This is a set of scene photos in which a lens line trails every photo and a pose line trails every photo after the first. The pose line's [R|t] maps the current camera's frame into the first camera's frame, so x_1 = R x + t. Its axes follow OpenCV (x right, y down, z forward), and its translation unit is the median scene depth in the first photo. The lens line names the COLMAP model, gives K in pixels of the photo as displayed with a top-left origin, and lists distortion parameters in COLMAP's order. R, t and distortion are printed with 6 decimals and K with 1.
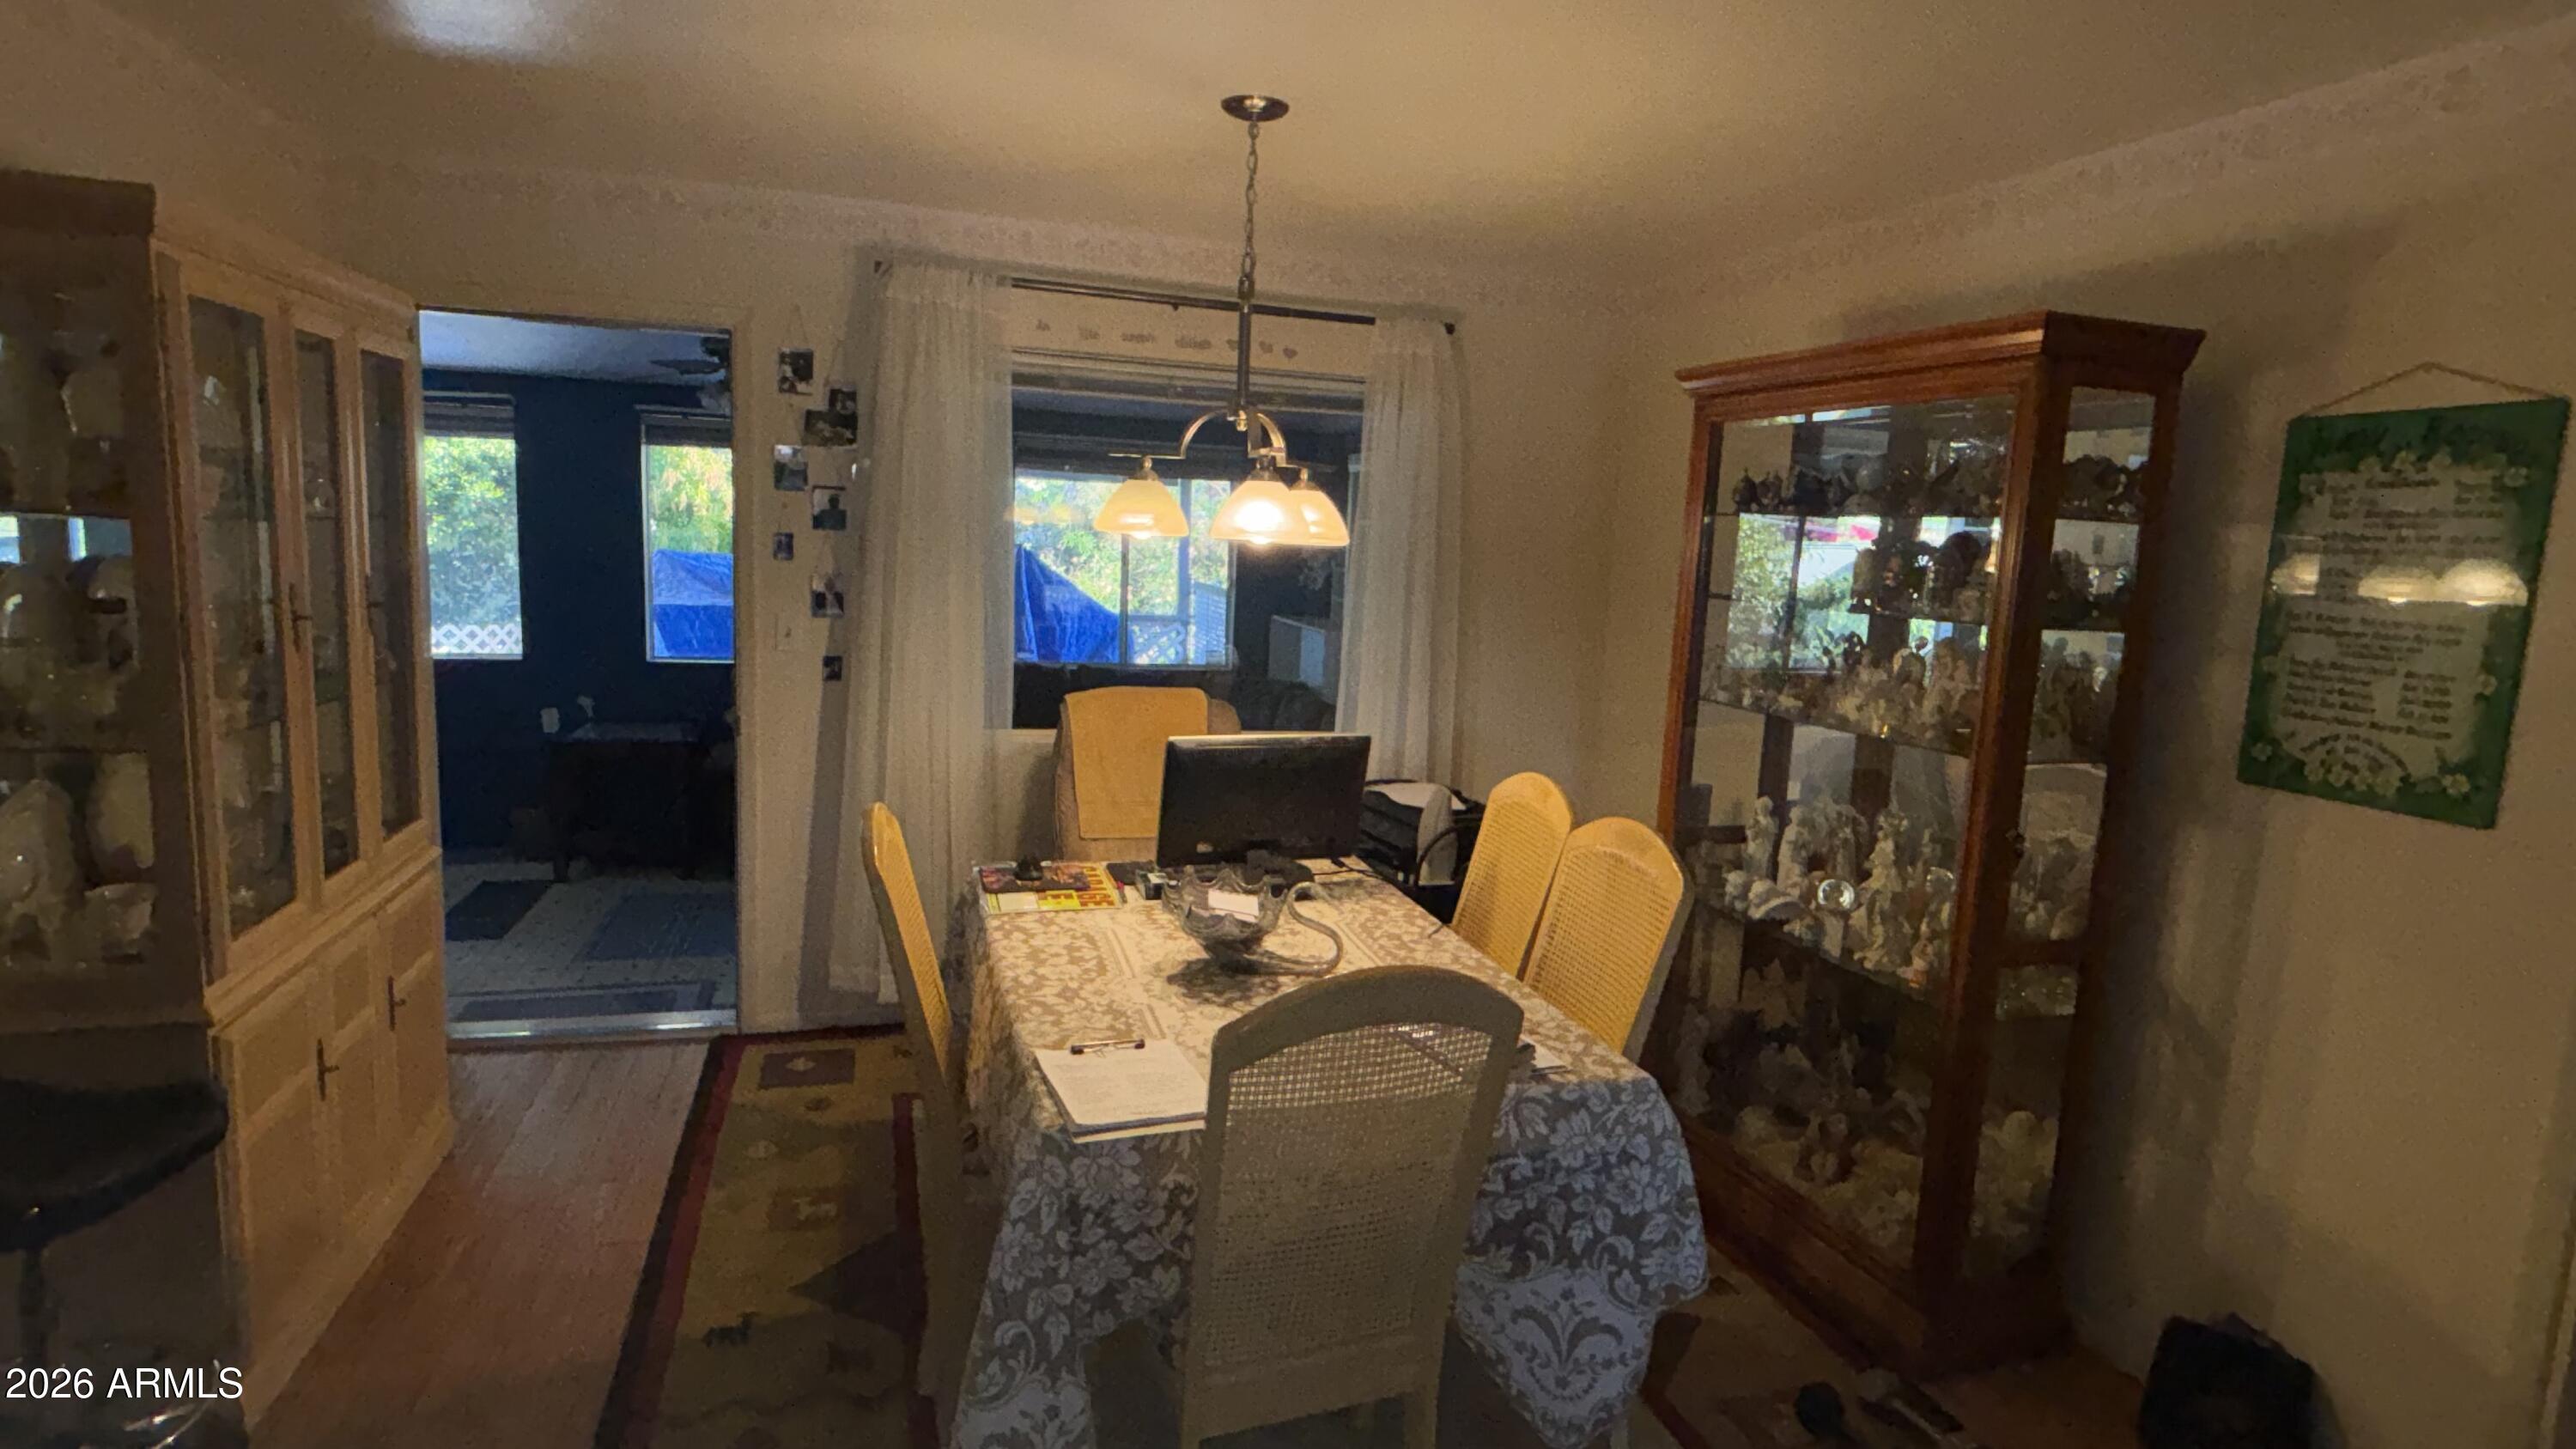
lens RADIAL K [[1326.6, 0, 1288.0], [0, 1326.6, 724.5], [0, 0, 1]] dist [-0.001189, -0.000038]
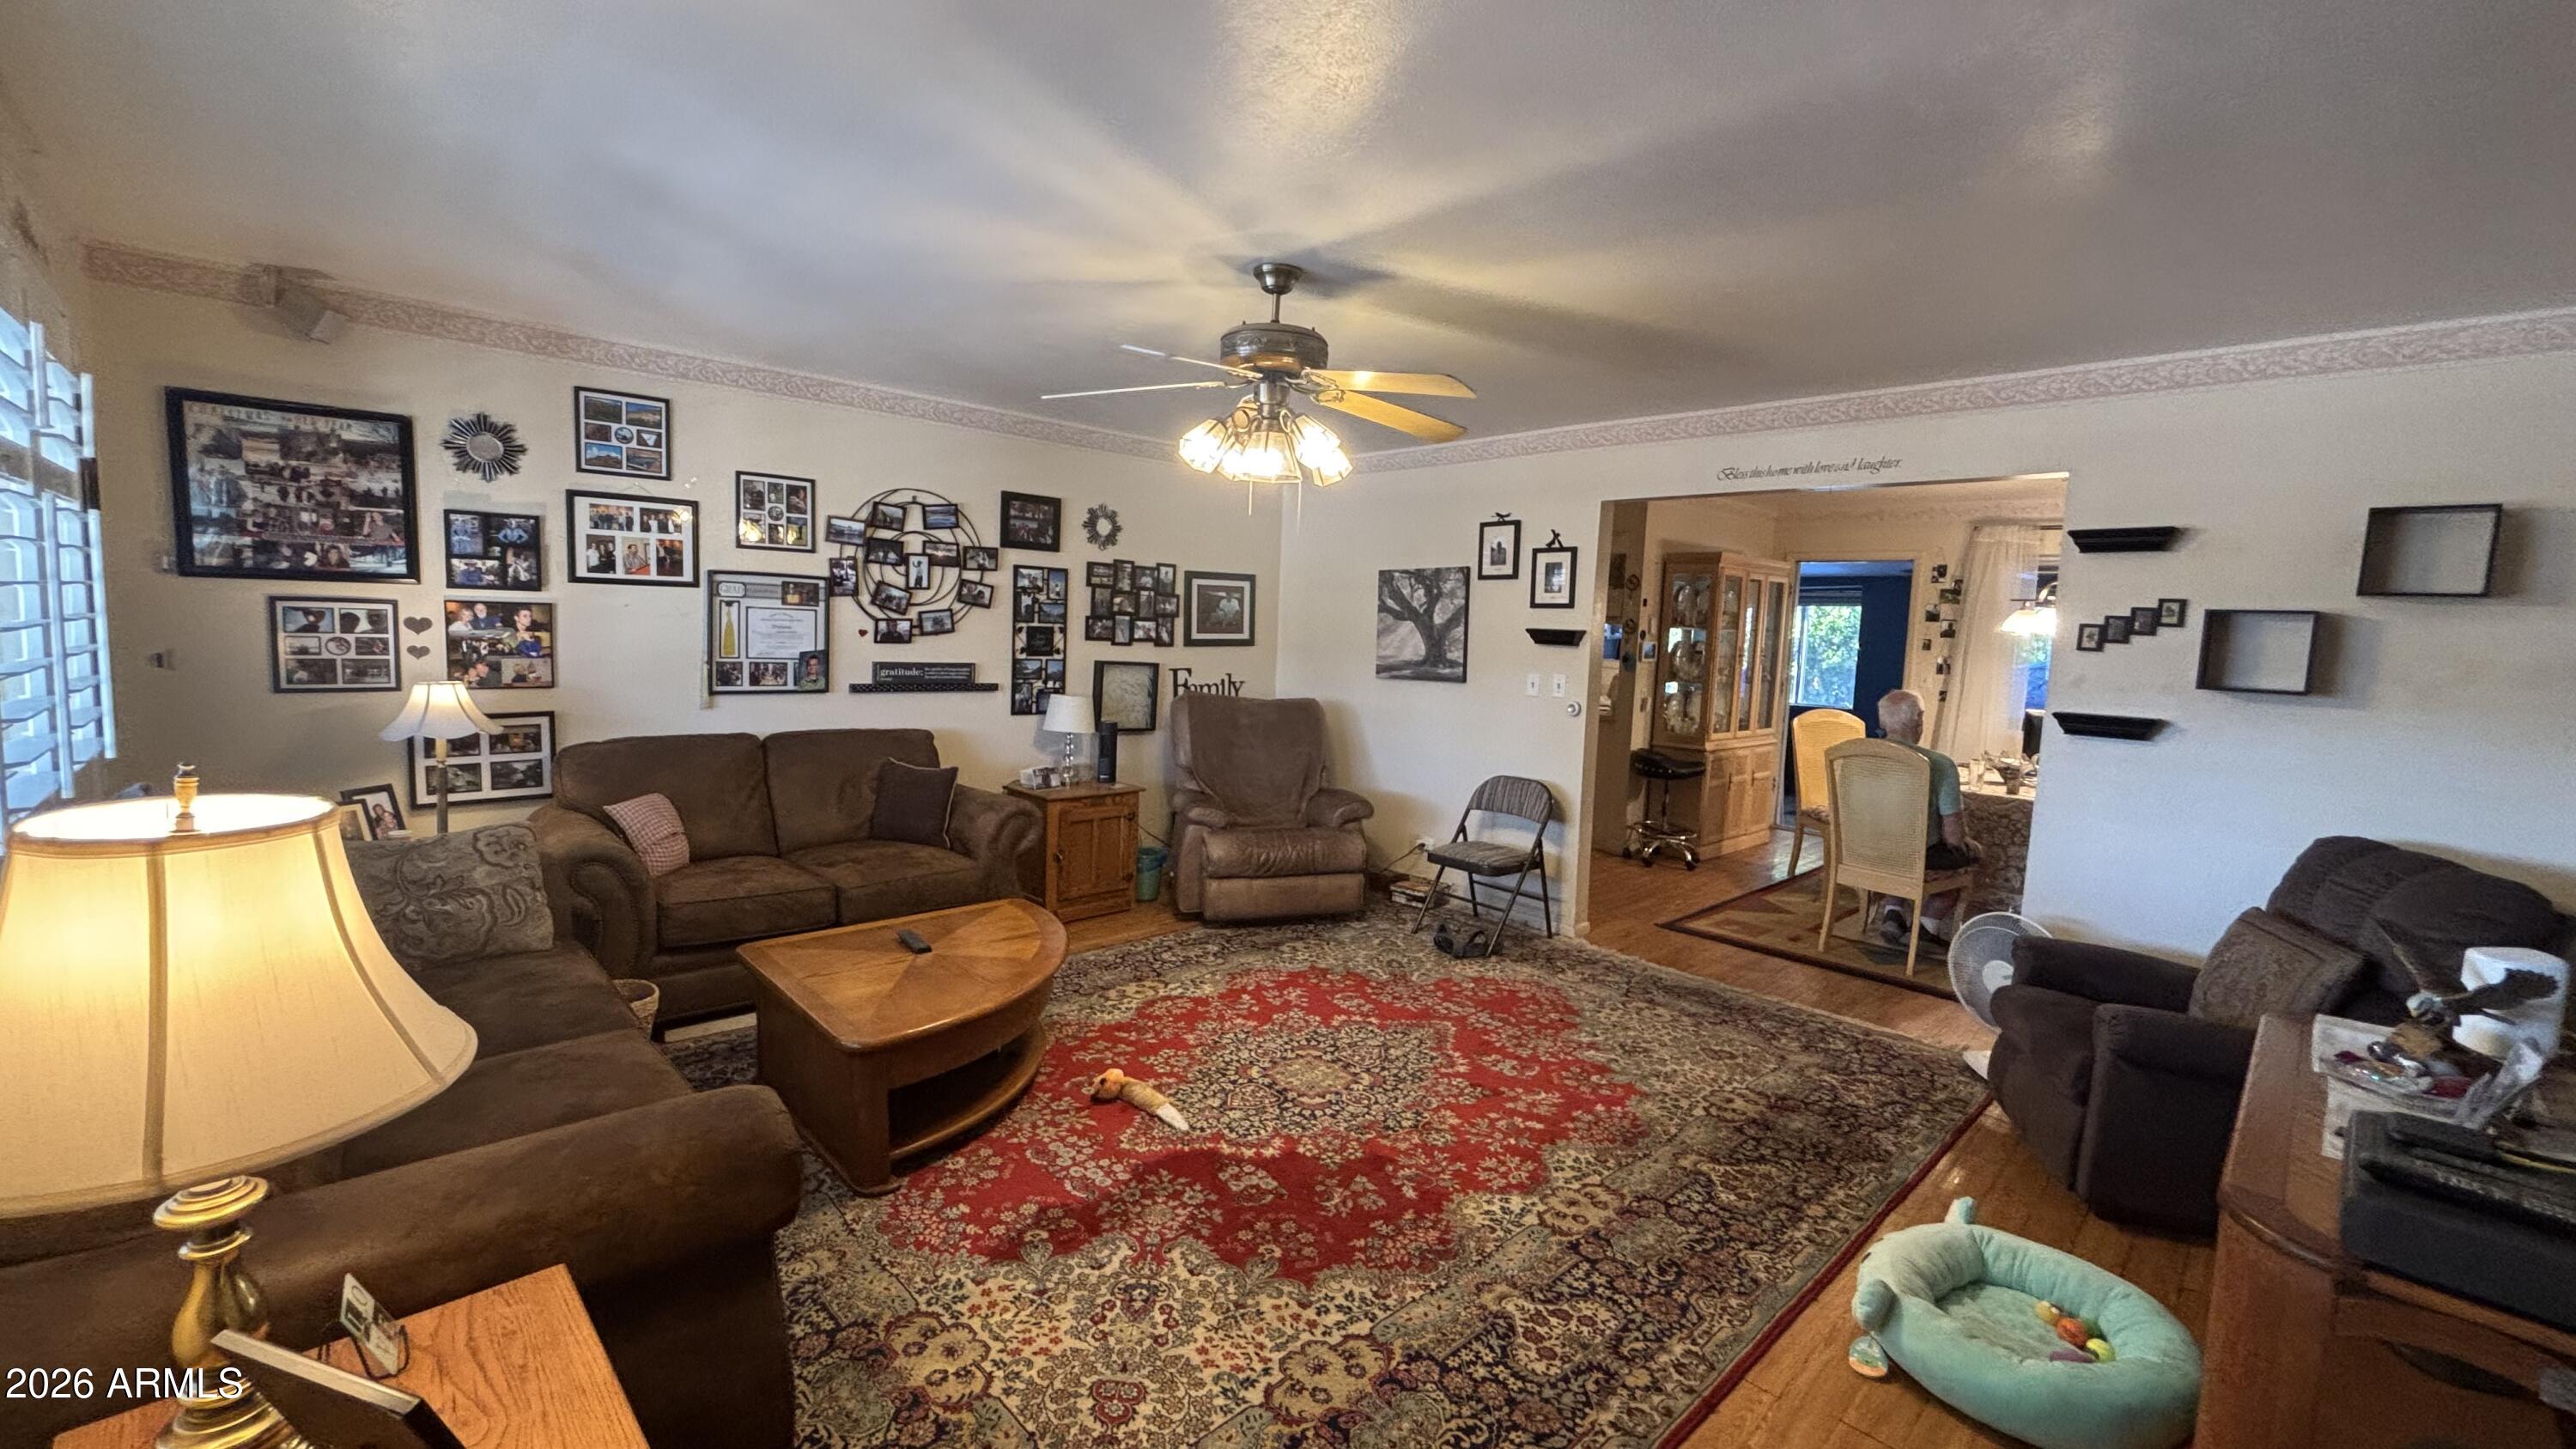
lens RADIAL K [[1039.6, 0, 1288.0], [0, 1039.6, 724.5], [0, 0, 1]] dist [0.000431, 0.000014]
pose [[0.461388, 0.056817, -0.885377, 0.805788], [-0.145333, 0.989307, -0.012250, 0.210008], [0.875214, 0.134327, 0.464712, -0.918854]]
